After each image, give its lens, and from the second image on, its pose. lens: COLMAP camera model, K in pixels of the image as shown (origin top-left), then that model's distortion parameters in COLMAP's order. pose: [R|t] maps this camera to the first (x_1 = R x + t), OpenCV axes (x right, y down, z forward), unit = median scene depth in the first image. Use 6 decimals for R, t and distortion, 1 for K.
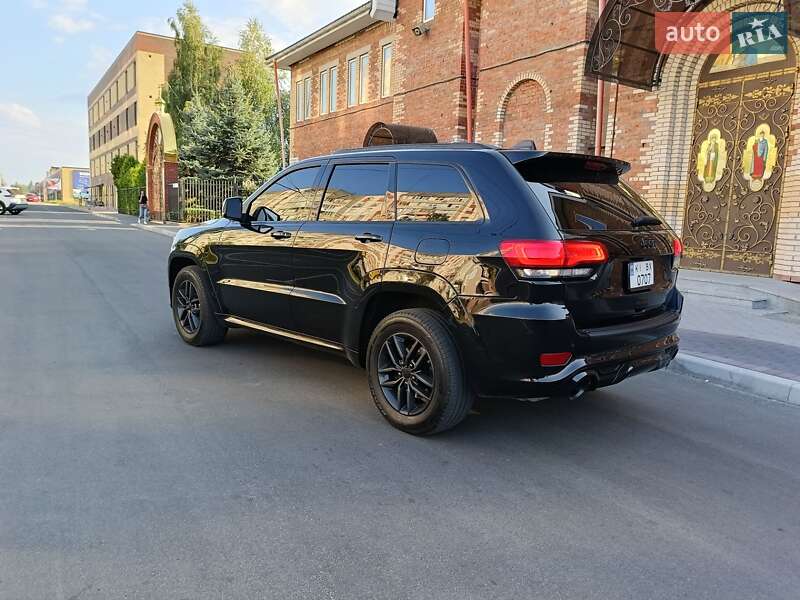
lens RADIAL K [[613.8, 0, 403.1], [0, 613.8, 299.1], [0, 0, 1]] dist [0.056209, -0.058179]
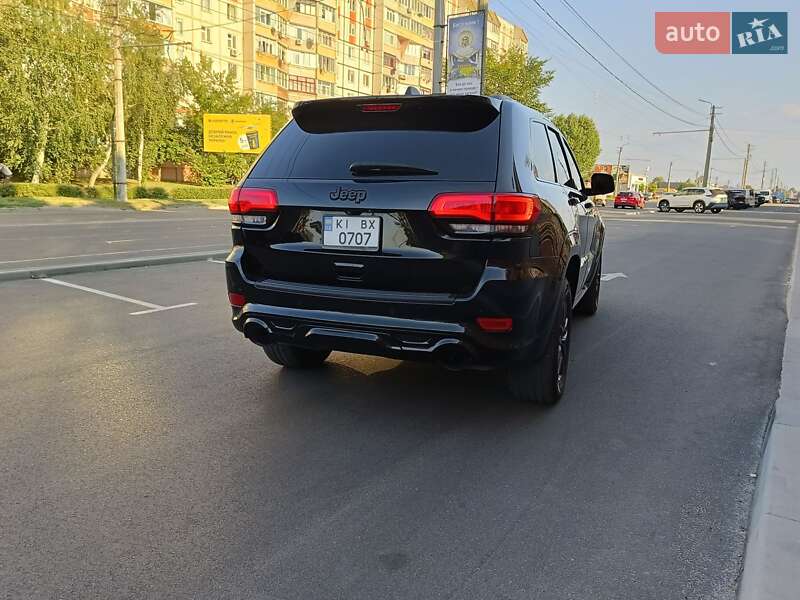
lens RADIAL K [[613.8, 0, 406.2], [0, 613.8, 295.5], [0, 0, 1]] dist [0.056209, -0.058179]
pose [[0.437618, 0.128246, -0.889968, 0.355937], [-0.138342, 0.987594, 0.074288, -0.008090], [0.888455, 0.090611, 0.449931, 0.209770]]
